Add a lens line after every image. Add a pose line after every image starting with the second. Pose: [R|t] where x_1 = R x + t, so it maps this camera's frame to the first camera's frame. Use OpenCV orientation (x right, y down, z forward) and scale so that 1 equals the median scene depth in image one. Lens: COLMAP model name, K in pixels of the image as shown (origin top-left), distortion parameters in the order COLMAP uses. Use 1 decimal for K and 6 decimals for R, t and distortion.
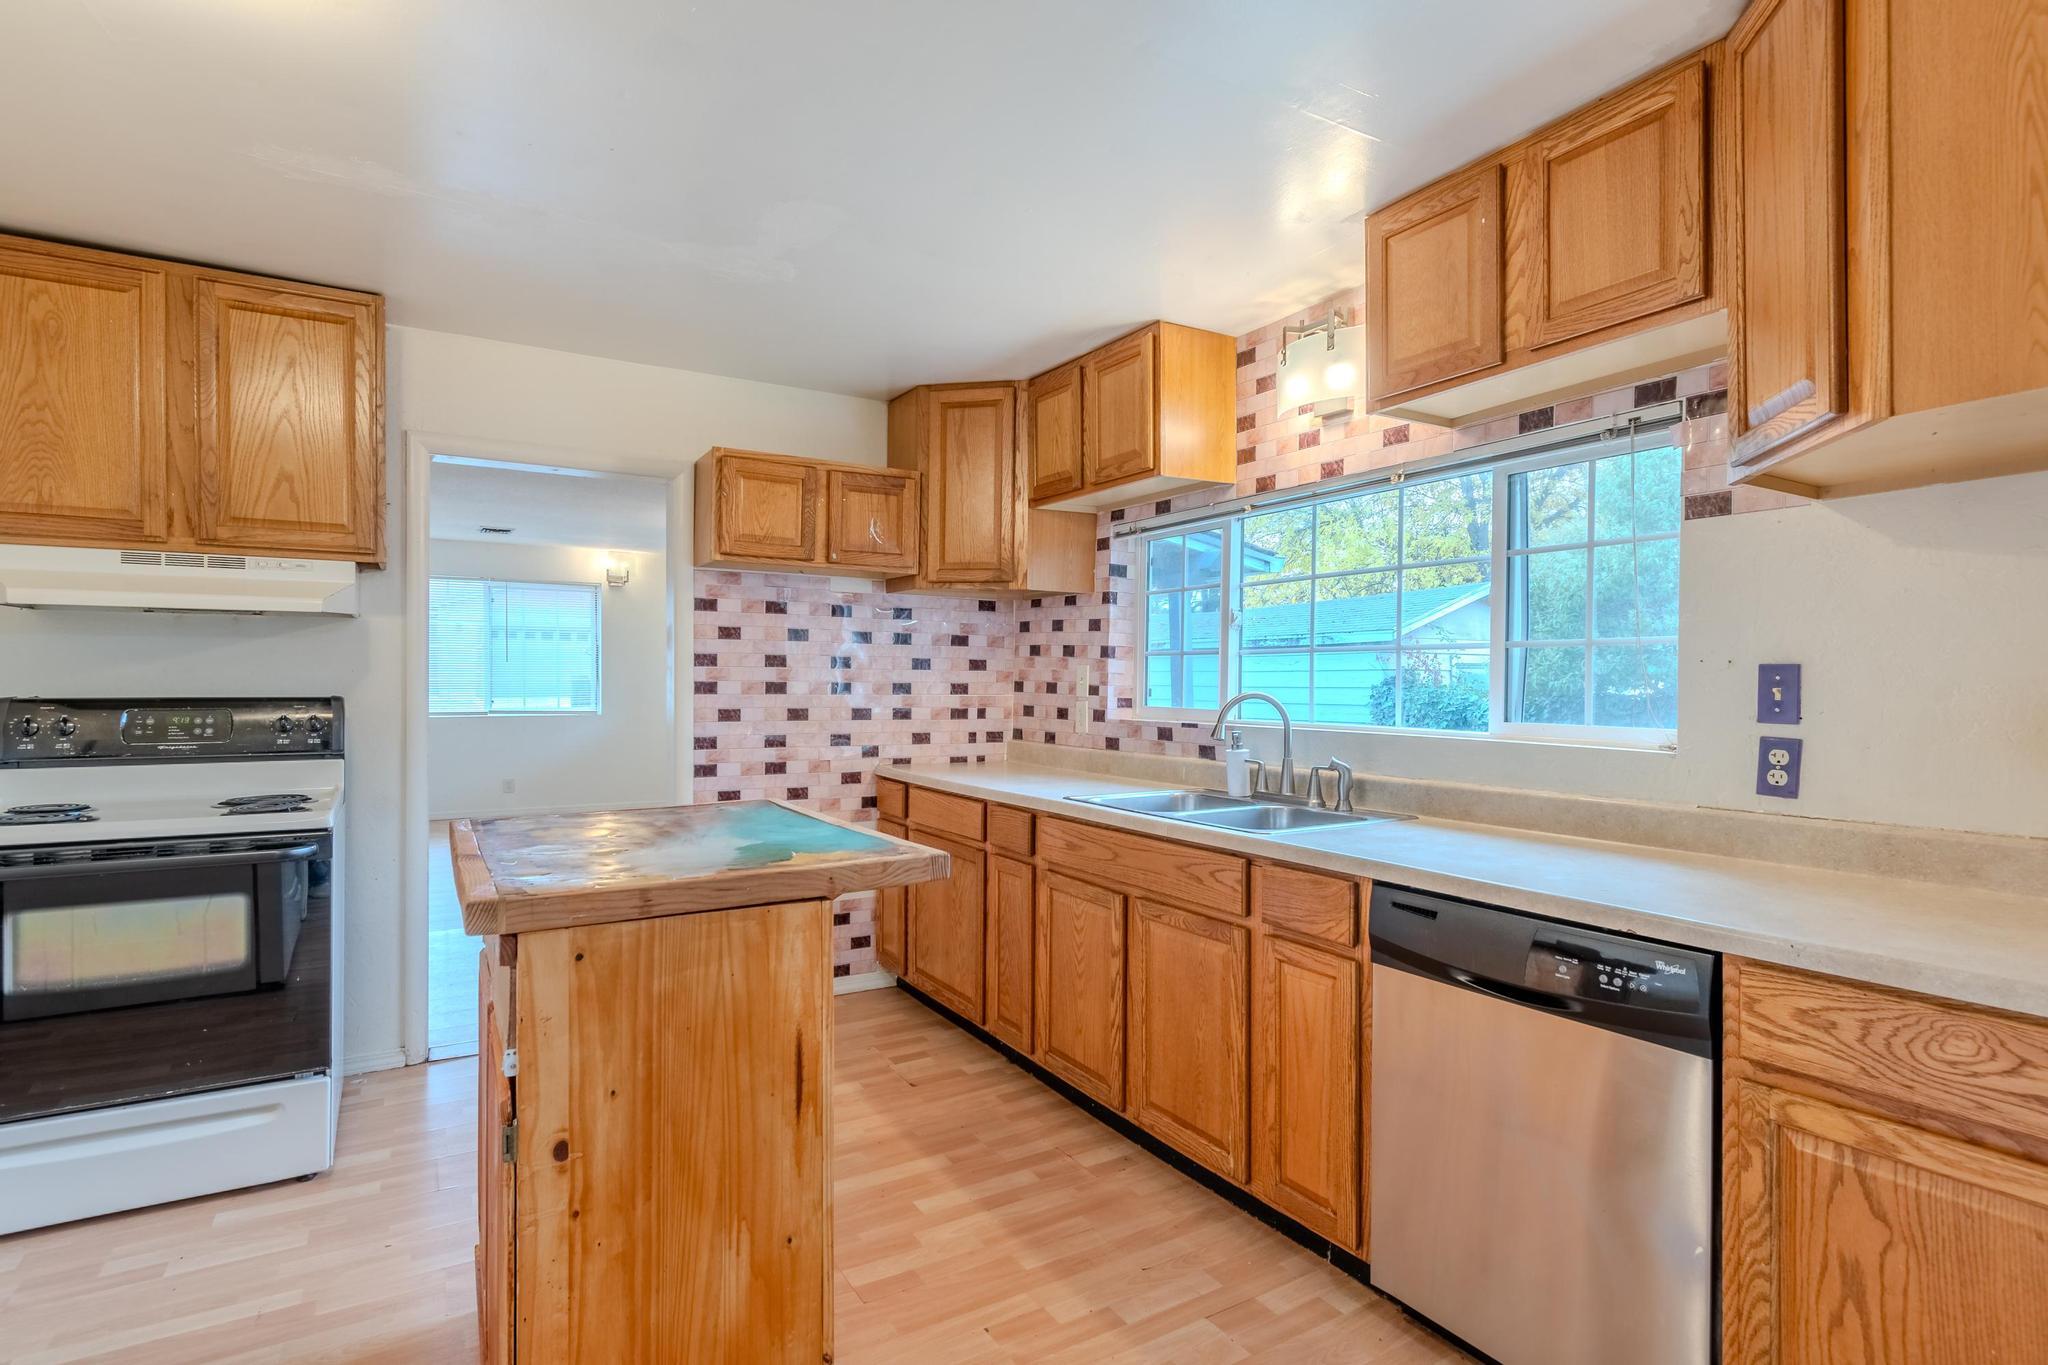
lens RADIAL K [[1014.2, 0, 1024.0], [0, 1014.2, 682.5], [0, 0, 1]] dist [0.002571, -0.001103]
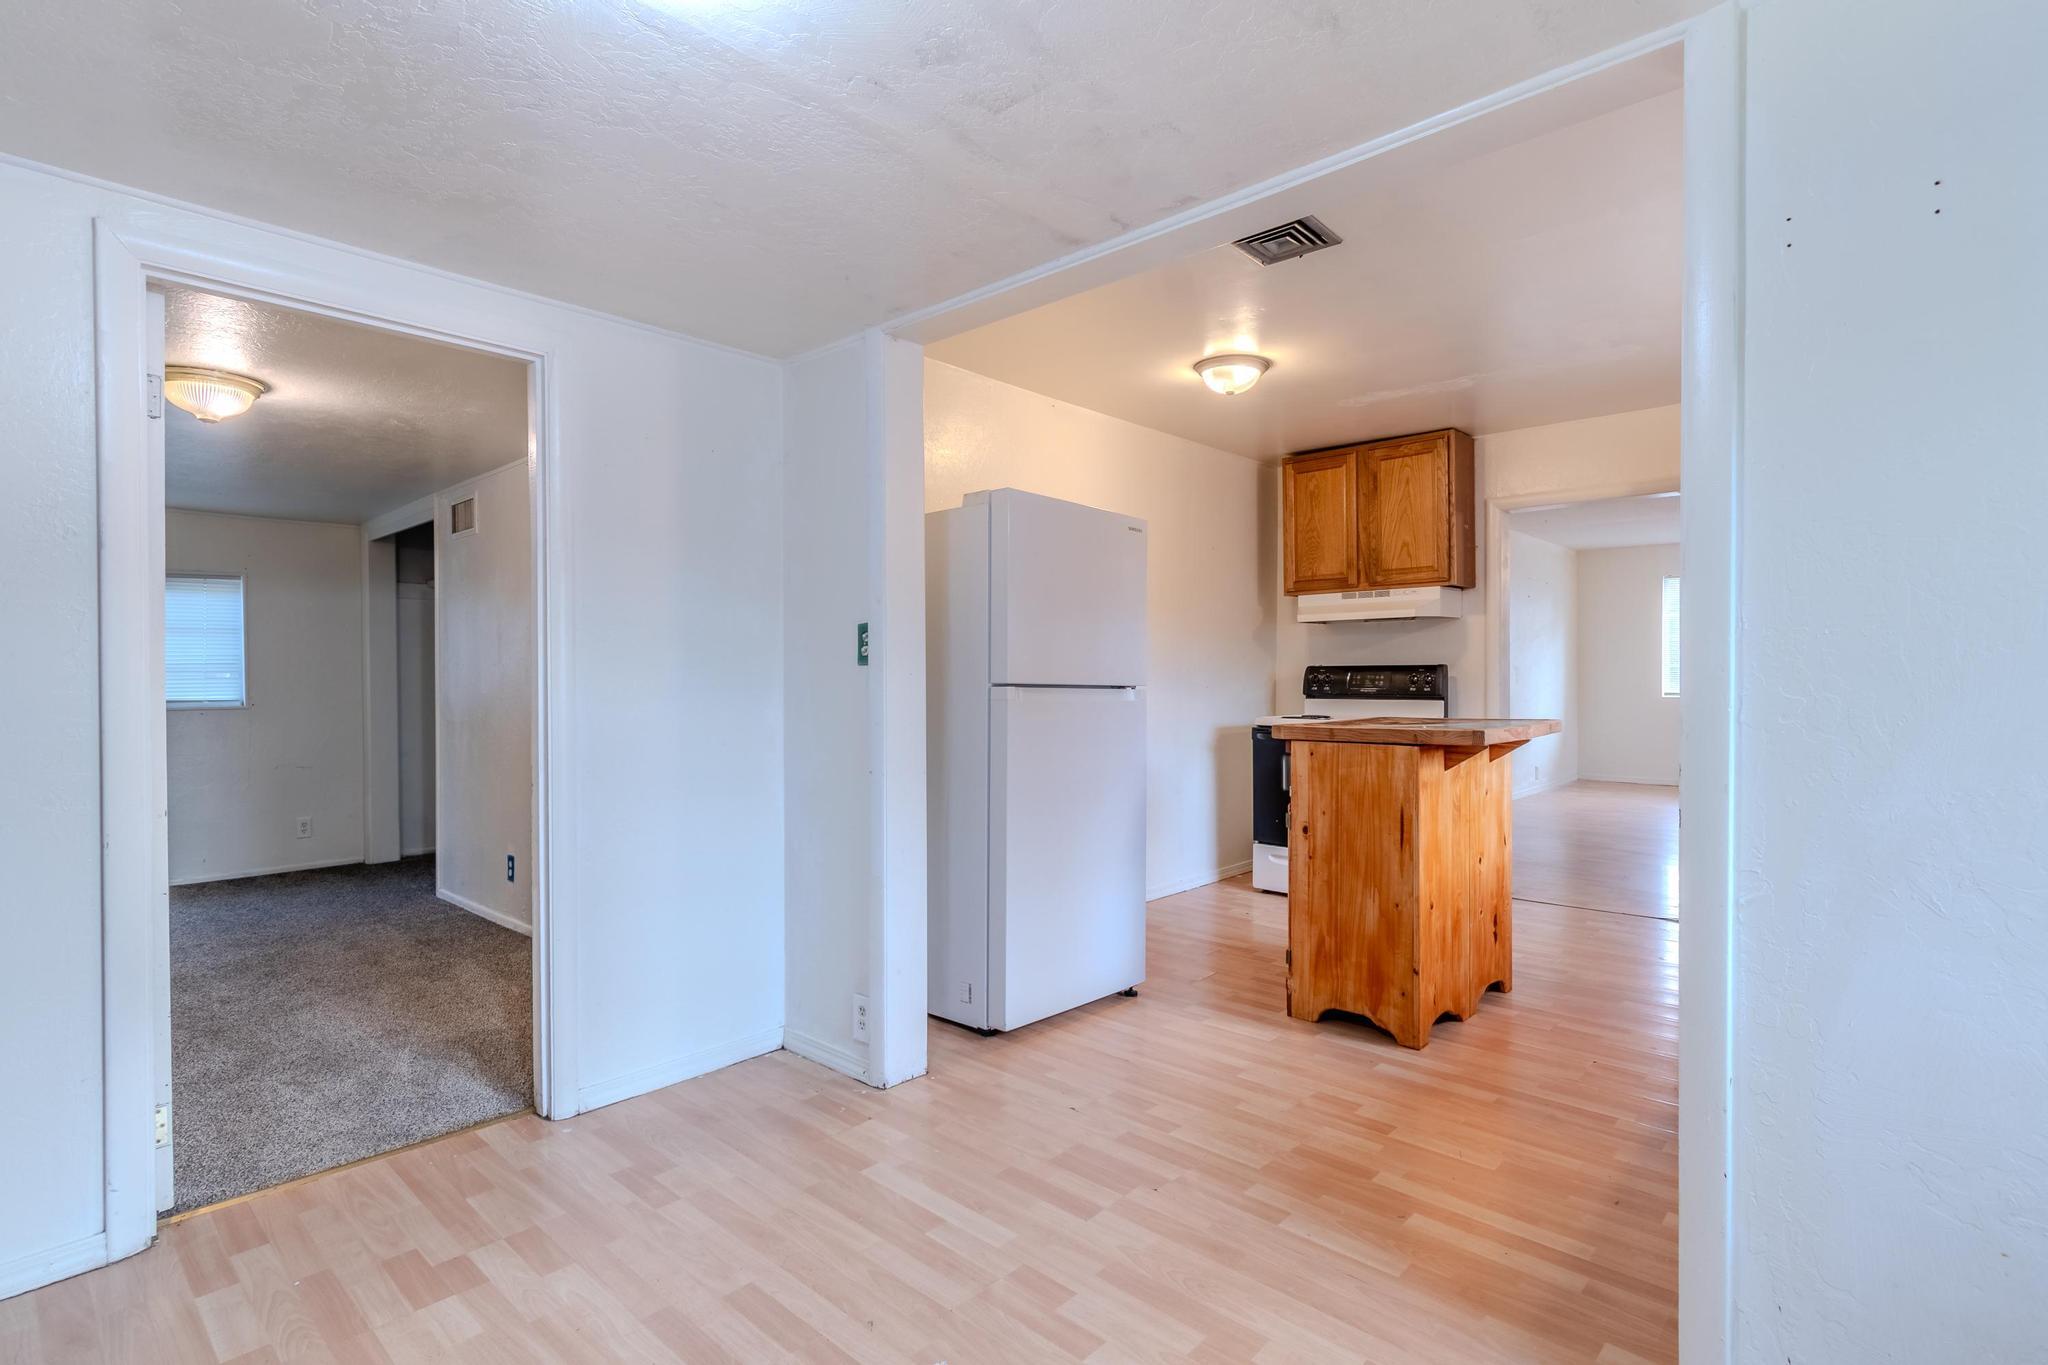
lens RADIAL K [[984.6, 0, 1024.0], [0, 984.6, 682.5], [0, 0, 1]] dist [-0.002528, -0.000282]
pose [[0.278636, -0.000931, -0.960396, 0.834509], [0.003194, 0.999995, -0.000043, 0.048230], [0.960392, -0.003055, 0.278637, -0.168260]]
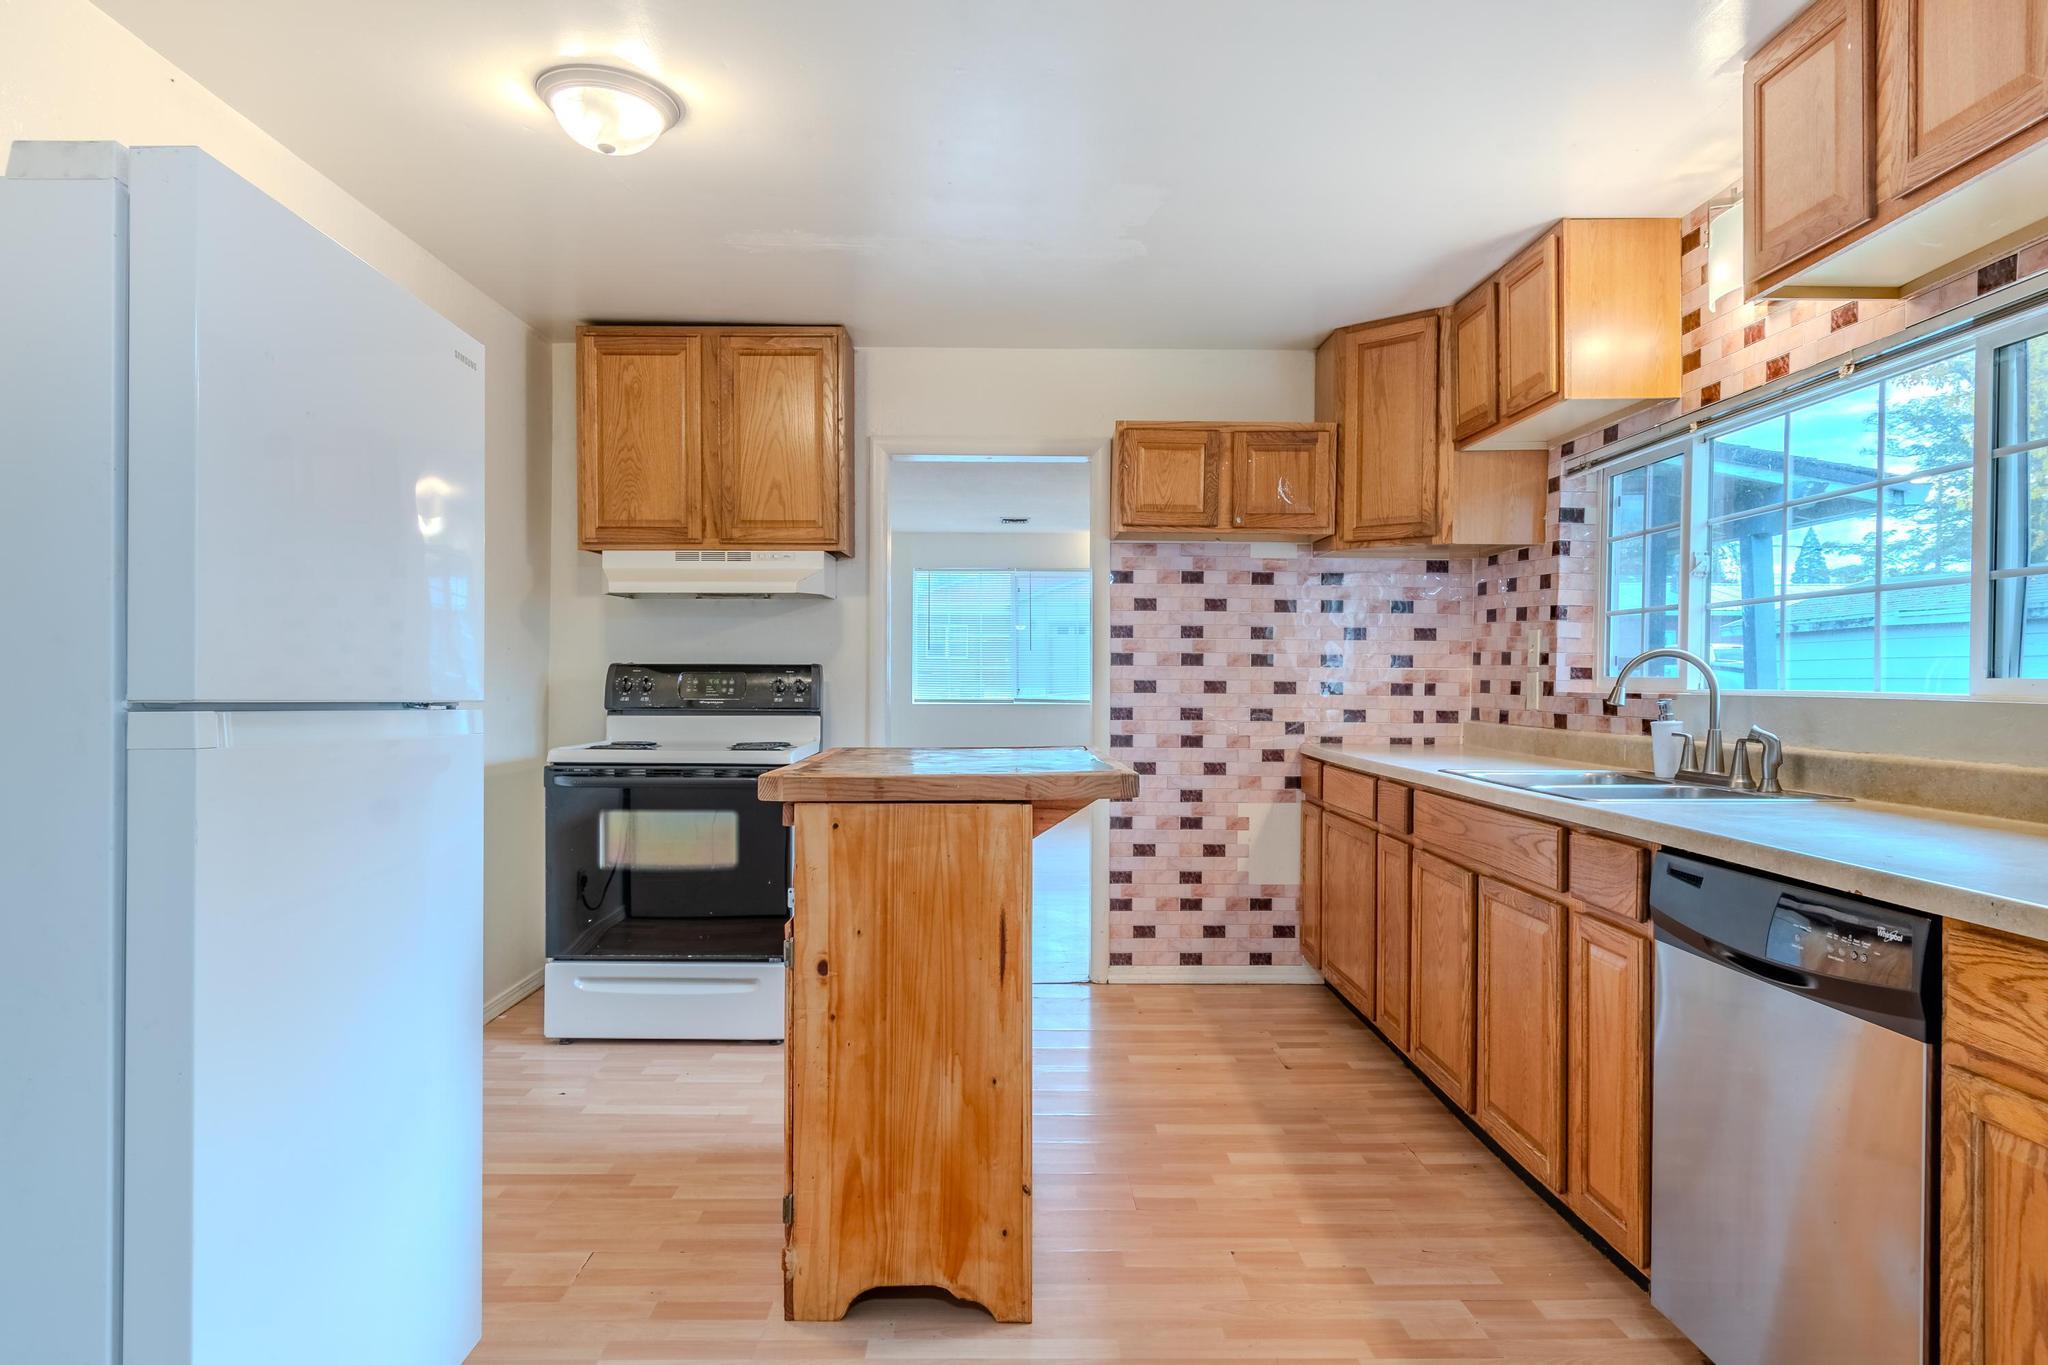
lens RADIAL K [[1207.8, 0, 1024.0], [0, 1207.8, 682.5], [0, 0, 1]] dist [0.001627, 0.001868]
pose [[0.863833, 0.000512, -0.503779, 0.291224], [-0.001045, 0.999999, -0.000776, 0.041296], [0.503778, 0.001197, 0.863832, -0.126335]]
